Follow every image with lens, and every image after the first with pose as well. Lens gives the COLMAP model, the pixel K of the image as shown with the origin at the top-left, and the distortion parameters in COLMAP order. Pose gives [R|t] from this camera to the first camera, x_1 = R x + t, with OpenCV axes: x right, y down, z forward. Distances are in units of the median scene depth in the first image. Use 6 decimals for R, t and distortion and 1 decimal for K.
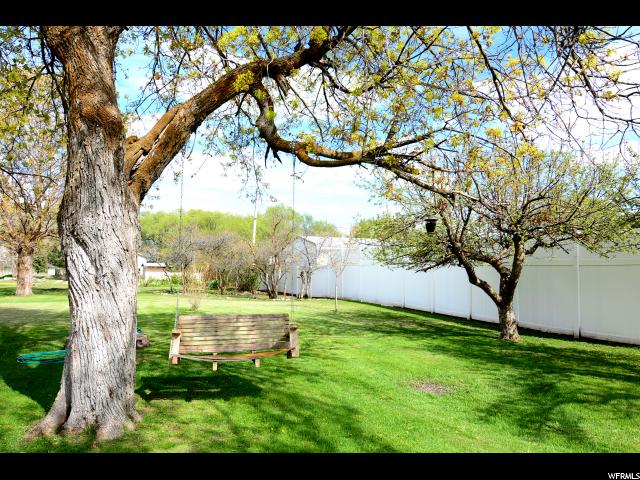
lens RADIAL K [[476.7, 0, 321.1], [0, 476.7, 237.9], [0, 0, 1]] dist [-0.003991, -0.001322]
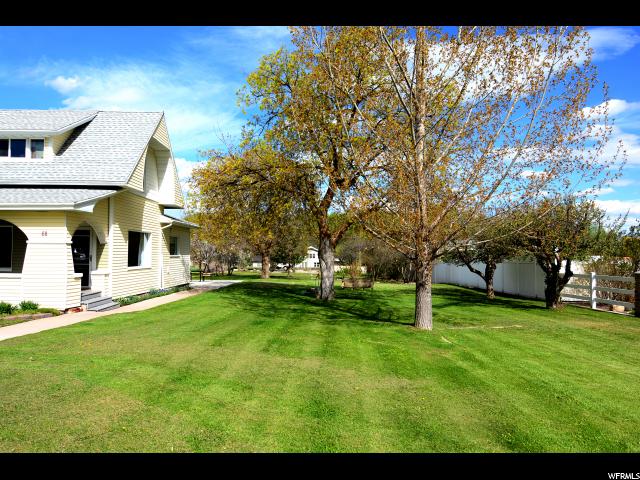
lens RADIAL K [[449.1, 0, 326.7], [0, 449.1, 242.7], [0, 0, 1]] dist [0.001428, -0.005063]
pose [[0.941594, -0.016250, -0.336359, 0.384279], [0.022927, 0.999611, 0.015889, -0.086921], [0.335970, -0.022673, 0.941600, -1.184426]]
